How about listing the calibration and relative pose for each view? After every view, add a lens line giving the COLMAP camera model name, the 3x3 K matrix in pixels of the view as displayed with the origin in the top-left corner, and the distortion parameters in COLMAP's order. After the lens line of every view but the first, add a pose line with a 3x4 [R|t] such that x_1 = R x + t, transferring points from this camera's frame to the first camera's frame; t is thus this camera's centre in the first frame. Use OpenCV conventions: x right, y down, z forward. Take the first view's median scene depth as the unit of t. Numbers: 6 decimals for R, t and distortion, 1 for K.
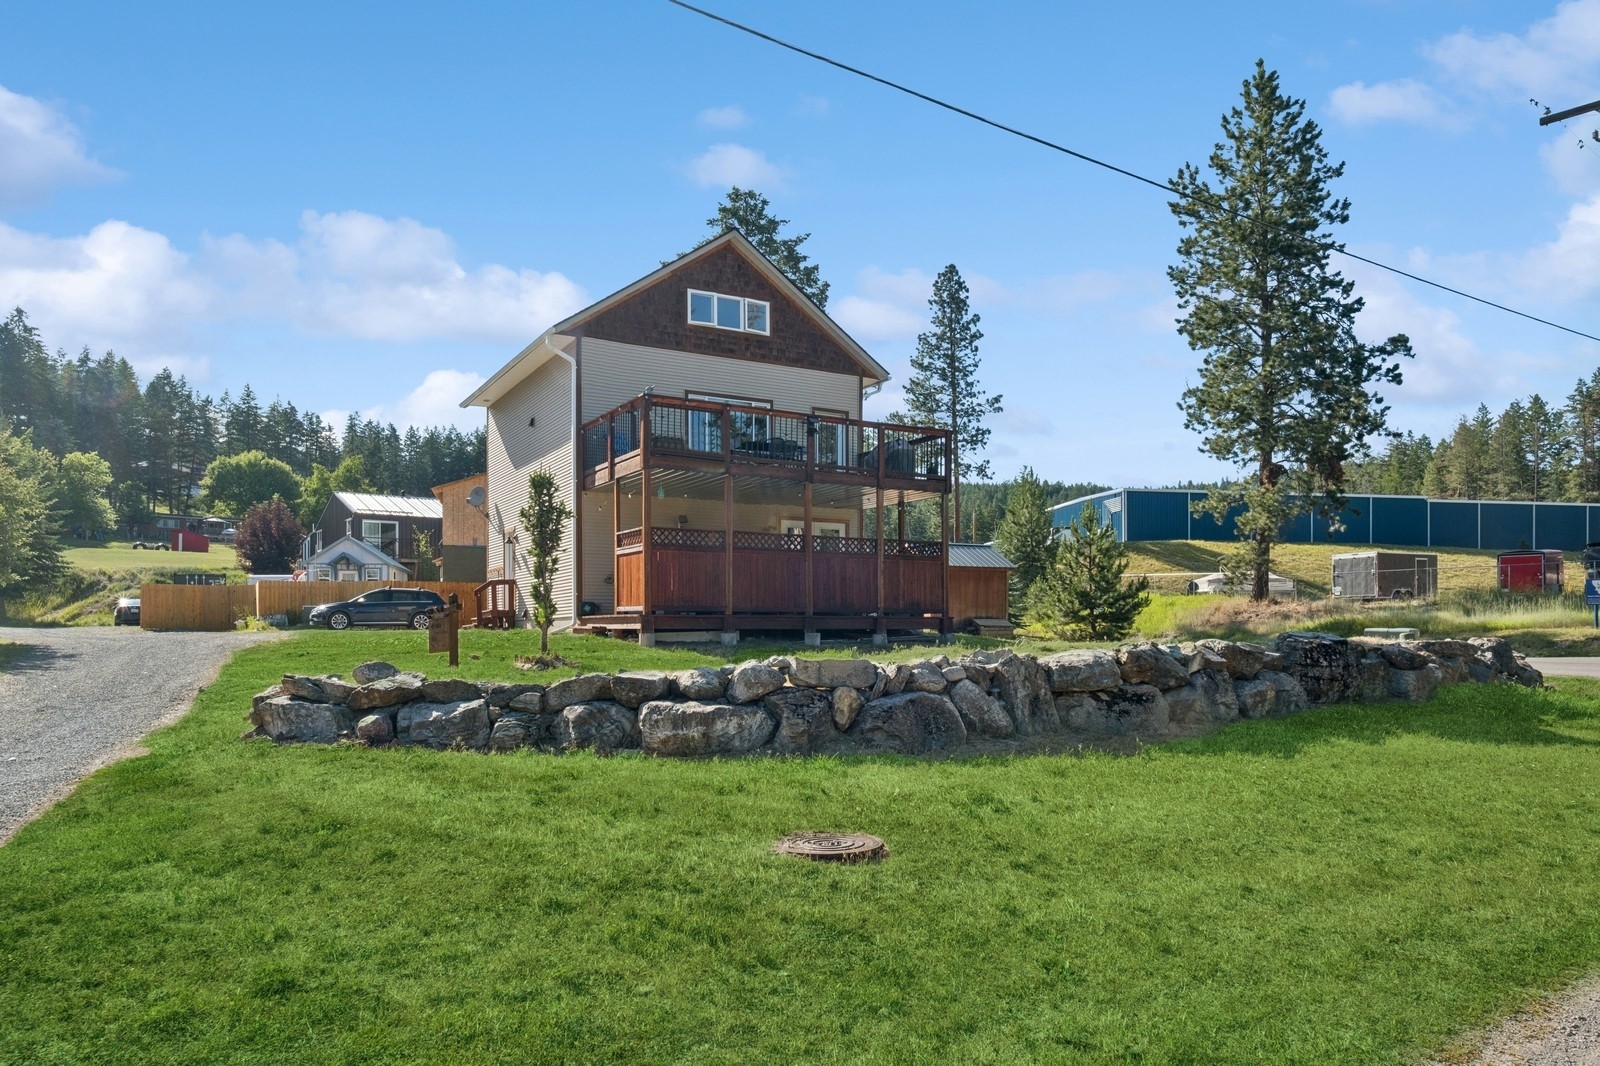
lens RADIAL K [[1104.8, 0, 860.6], [0, 1104.8, 674.7], [0, 0, 1]] dist [0.006343, -0.001214]
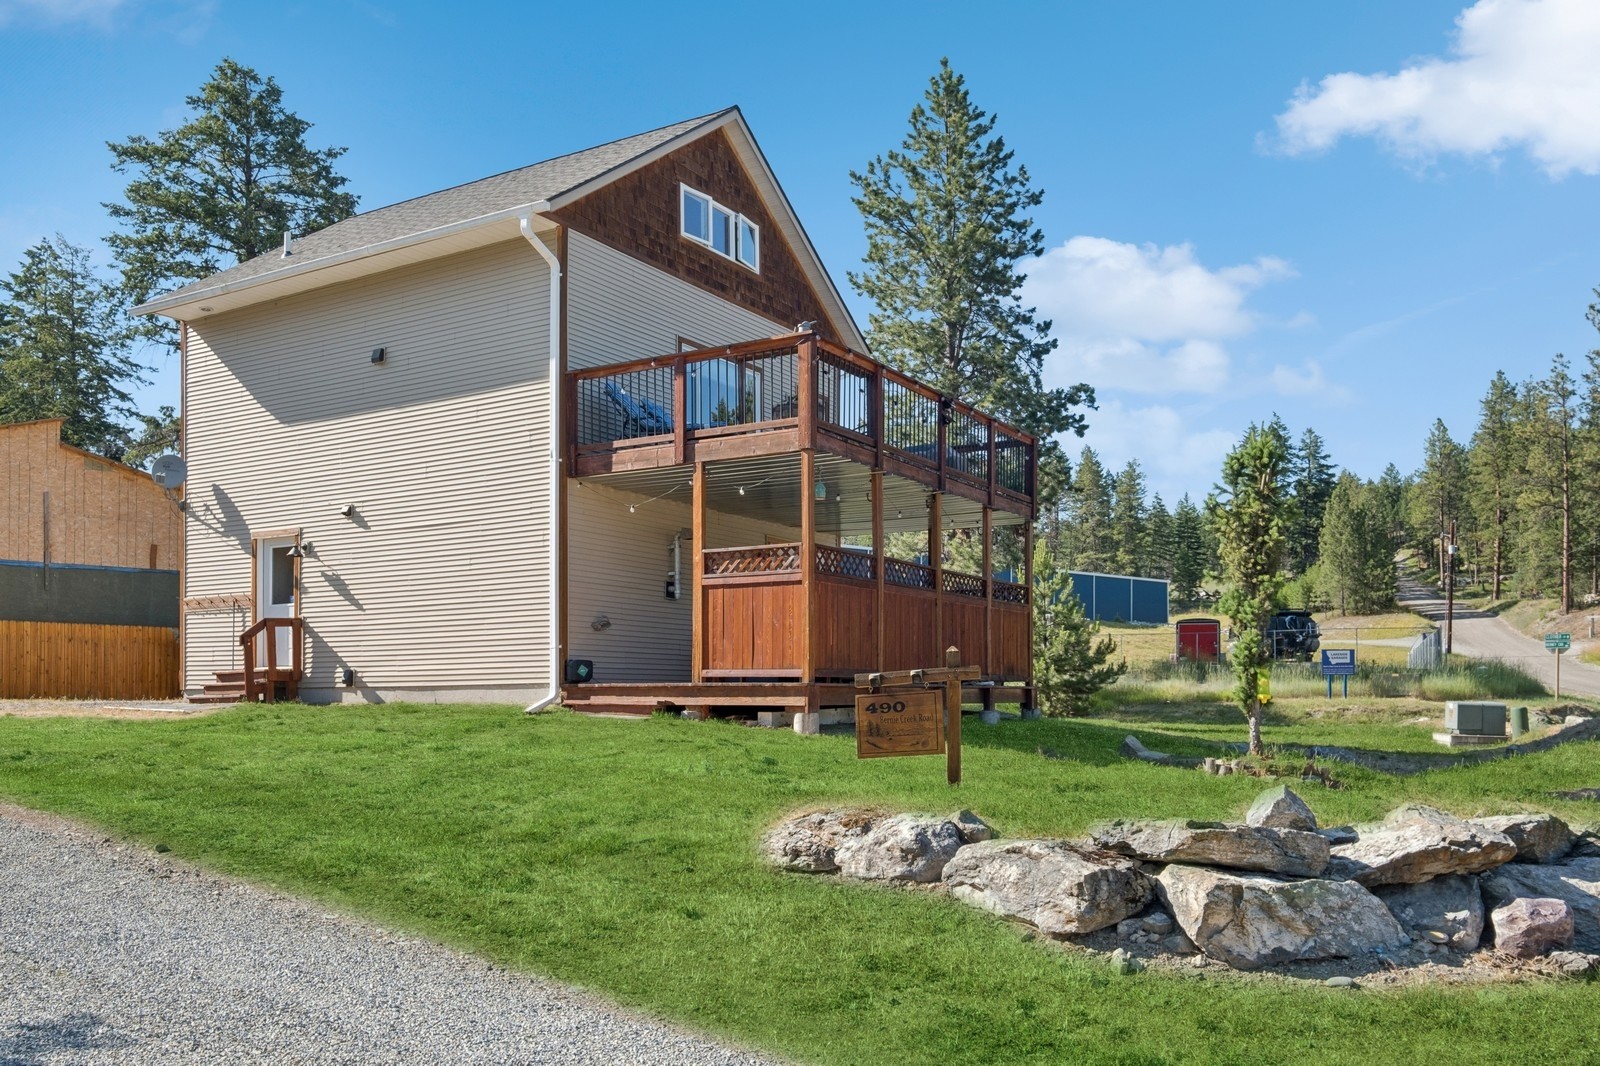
lens RADIAL K [[1316.0, 0, 797.8], [0, 1316.0, 677.8], [0, 0, 1]] dist [-0.024625, 0.045072]
pose [[0.873846, 0.008882, 0.486121, -0.157728], [0.017324, 0.998629, -0.049388, -0.006439], [-0.485894, 0.051580, 0.872495, 0.103561]]
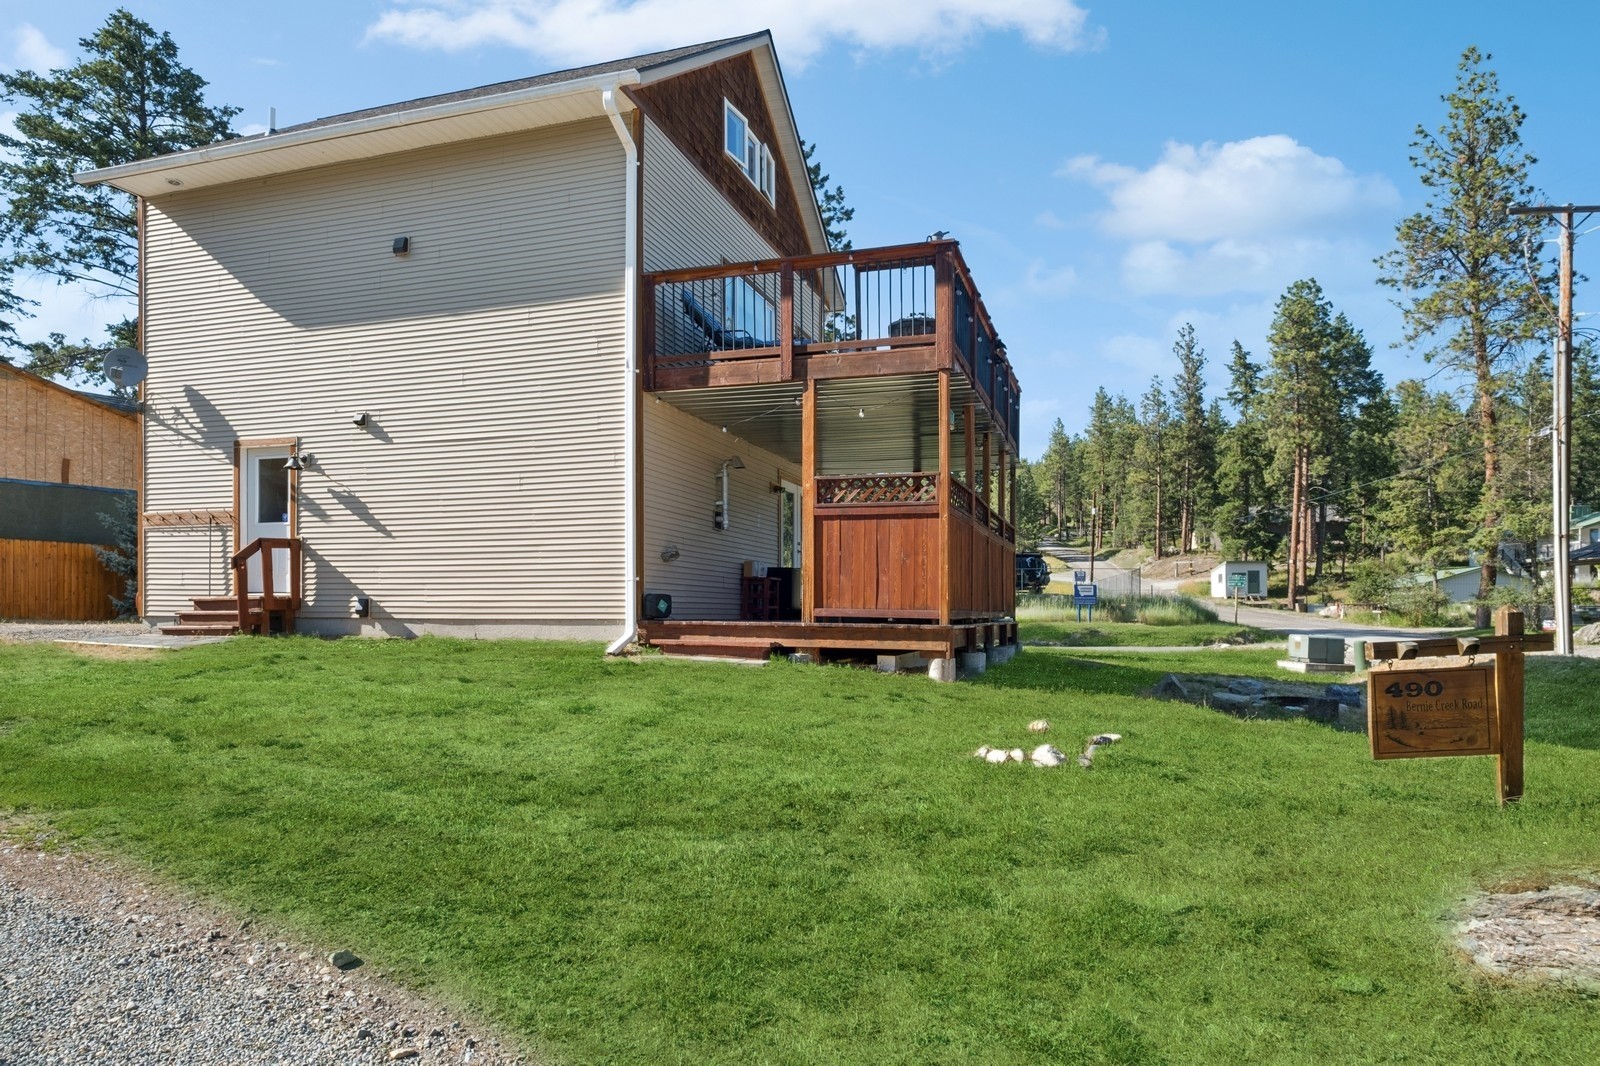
lens RADIAL K [[963.0, 0, 760.6], [0, 963.0, 616.0], [0, 0, 1]] dist [-0.001991, 0.001619]
pose [[0.755443, 0.007034, 0.655176, -0.166902], [0.011235, 0.999656, -0.023686, -0.014190], [-0.655118, 0.025255, 0.755104, 0.195840]]
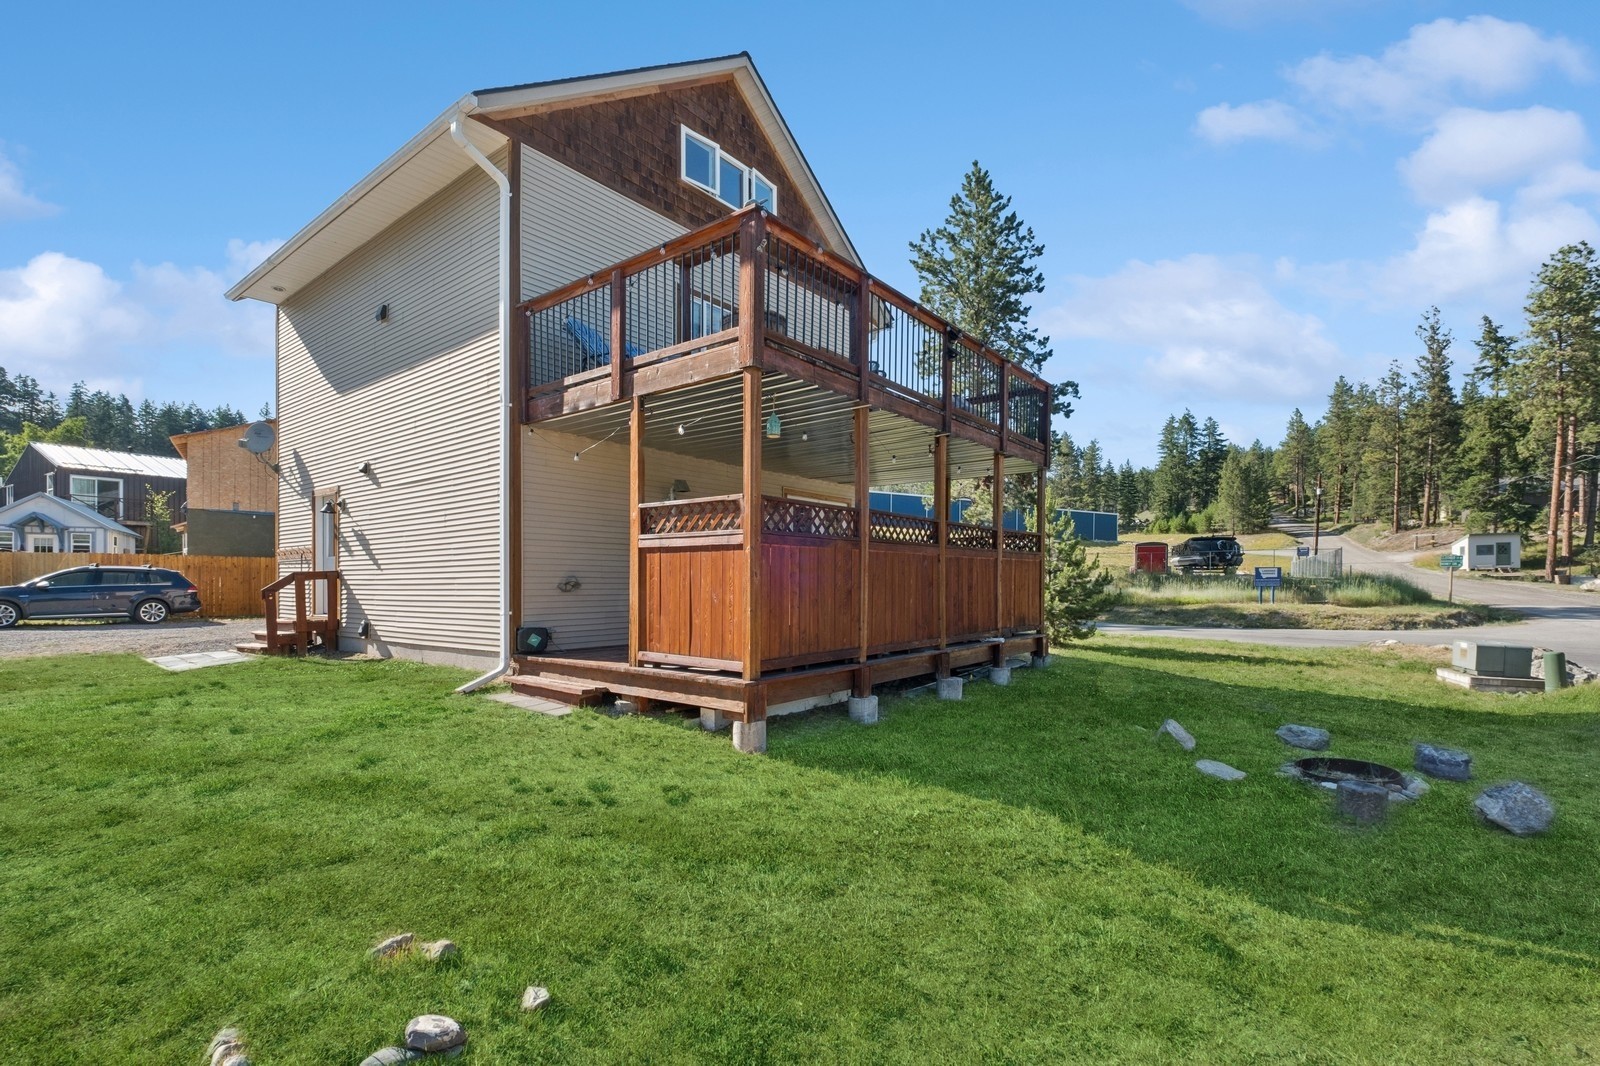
lens RADIAL K [[687.7, 0, 802.8], [0, 687.7, 594.2], [0, 0, 1]] dist [0.013341, -0.007082]
pose [[0.931859, -0.006577, 0.362760, -0.079593], [0.010729, 0.999898, -0.009433, -0.025200], [-0.362661, 0.012683, 0.931835, 0.204734]]
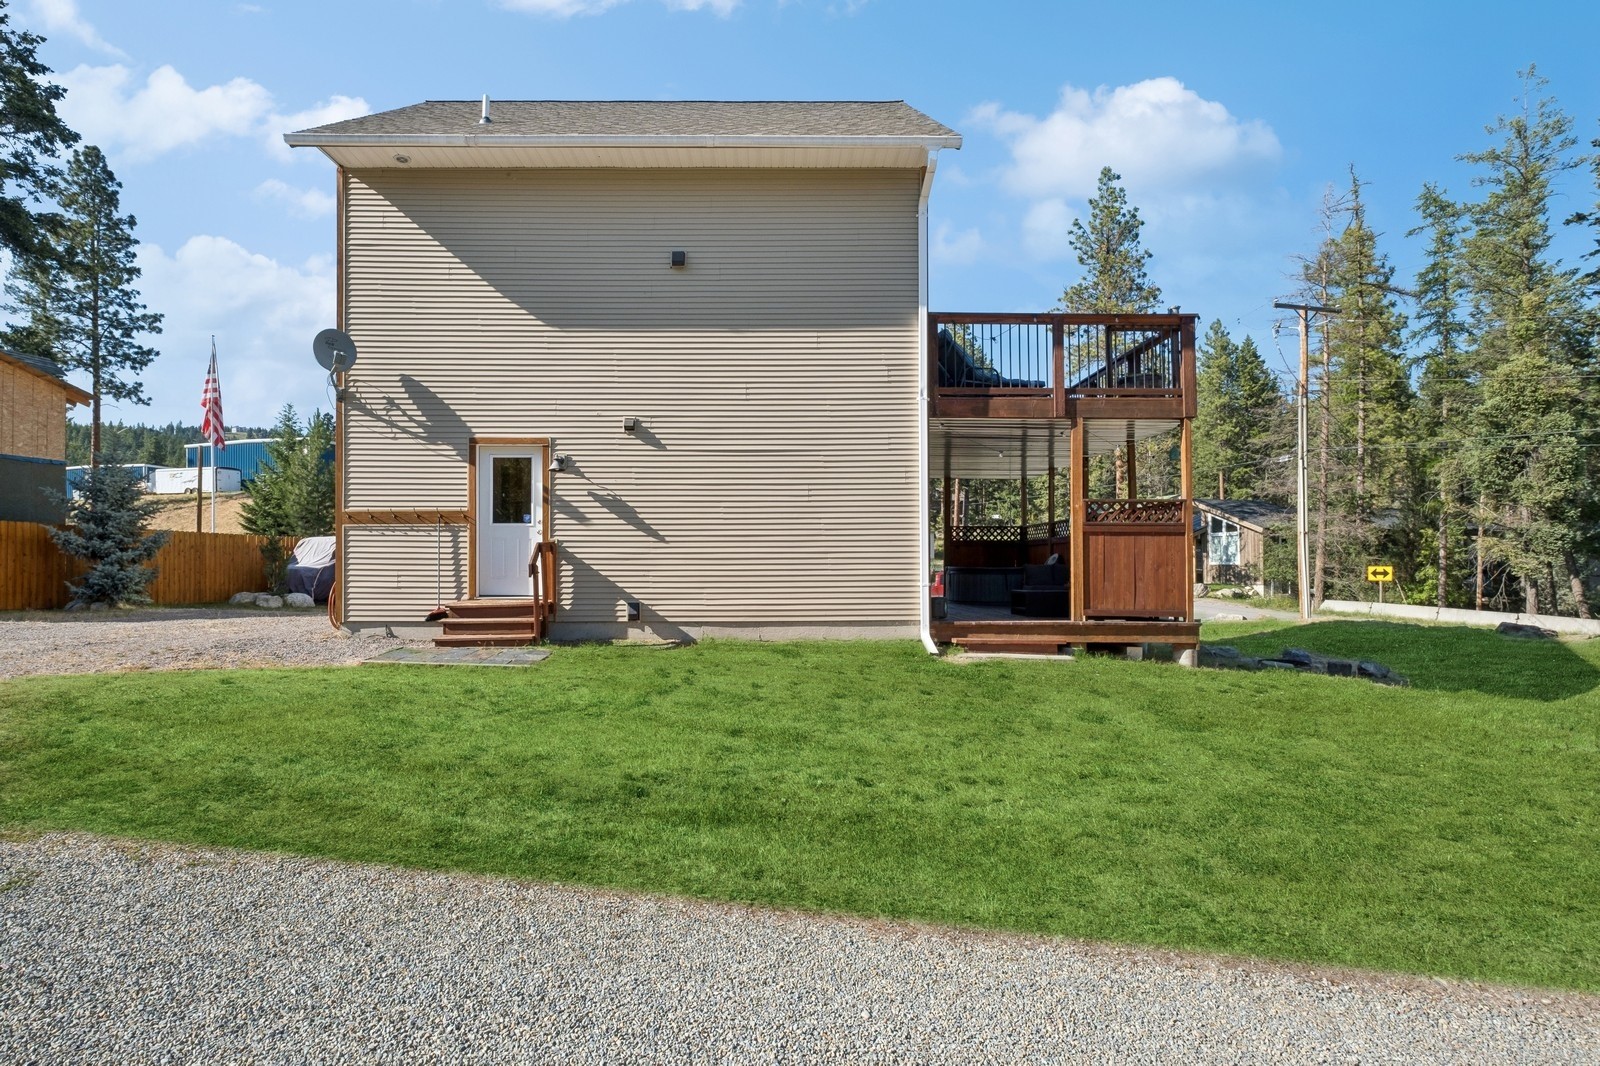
lens RADIAL K [[821.5, 0, 799.1], [0, 821.5, 562.0], [0, 0, 1]] dist [0.001267, -0.000478]
pose [[0.505812, 0.014701, 0.862518, -0.218379], [0.023999, 0.999228, -0.031105, -0.023762], [-0.862310, 0.036432, 0.505069, 0.268761]]
